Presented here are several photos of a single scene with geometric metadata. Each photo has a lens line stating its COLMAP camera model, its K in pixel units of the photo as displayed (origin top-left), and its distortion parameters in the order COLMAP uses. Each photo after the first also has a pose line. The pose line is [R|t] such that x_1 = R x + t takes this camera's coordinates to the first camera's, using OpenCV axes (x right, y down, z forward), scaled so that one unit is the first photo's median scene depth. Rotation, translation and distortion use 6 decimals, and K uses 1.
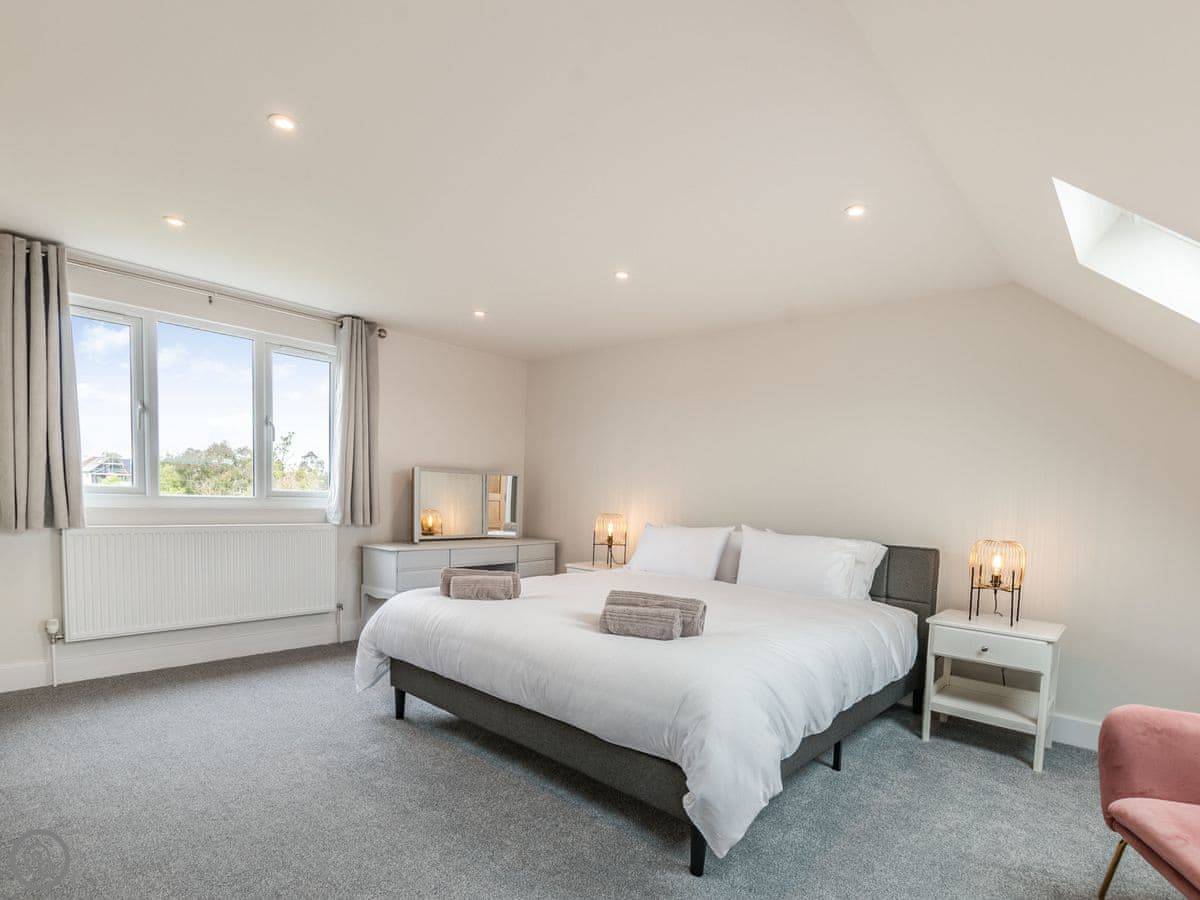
lens RADIAL K [[586.0, 0, 581.2], [0, 586.0, 487.5], [0, 0, 1]] dist [0.008986, -0.004041]
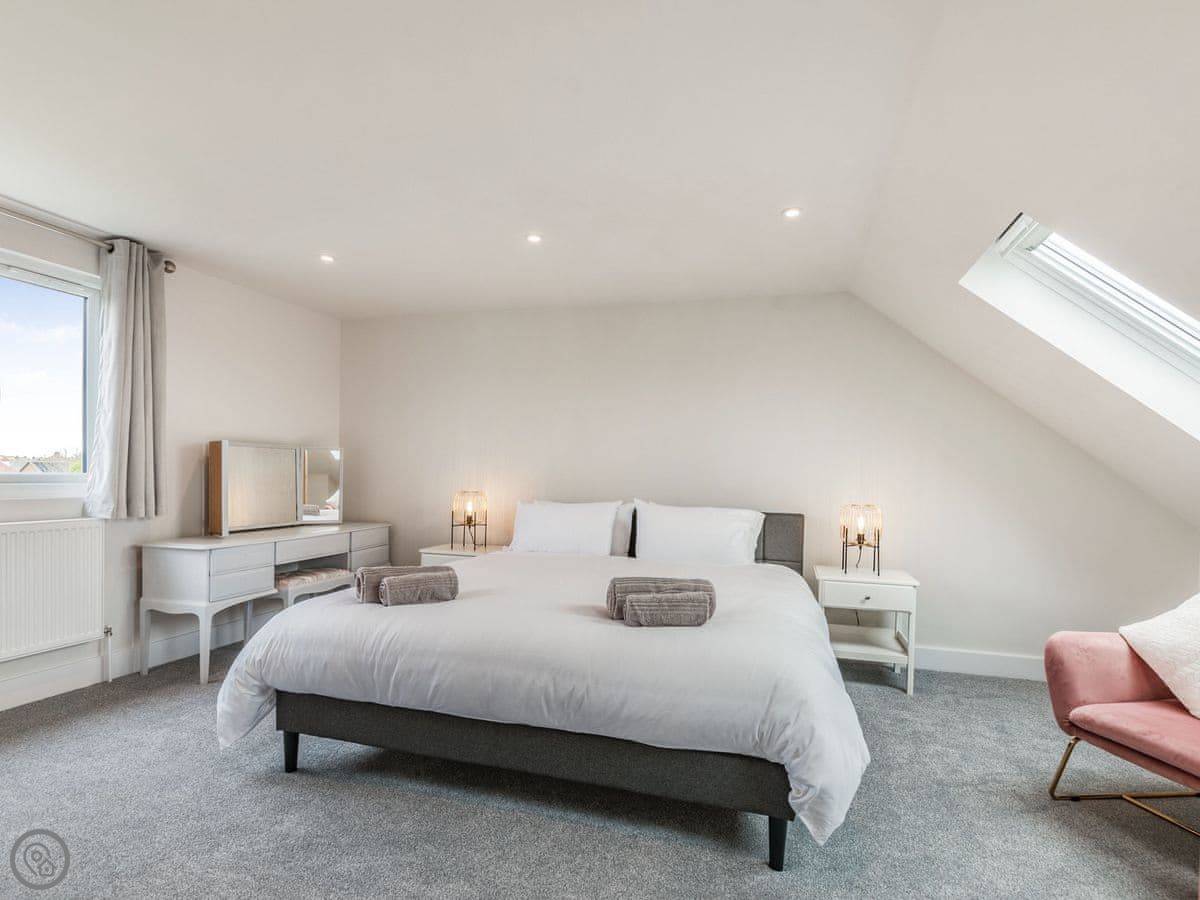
lens RADIAL K [[586.0, 0, 603.9], [0, 586.0, 443.8], [0, 0, 1]] dist [0.008986, -0.004041]
pose [[0.911102, 0.001424, 0.412178, -0.245562], [0.010292, 0.999604, -0.026204, -0.007118], [-0.412052, 0.028117, 0.910727, 0.119523]]
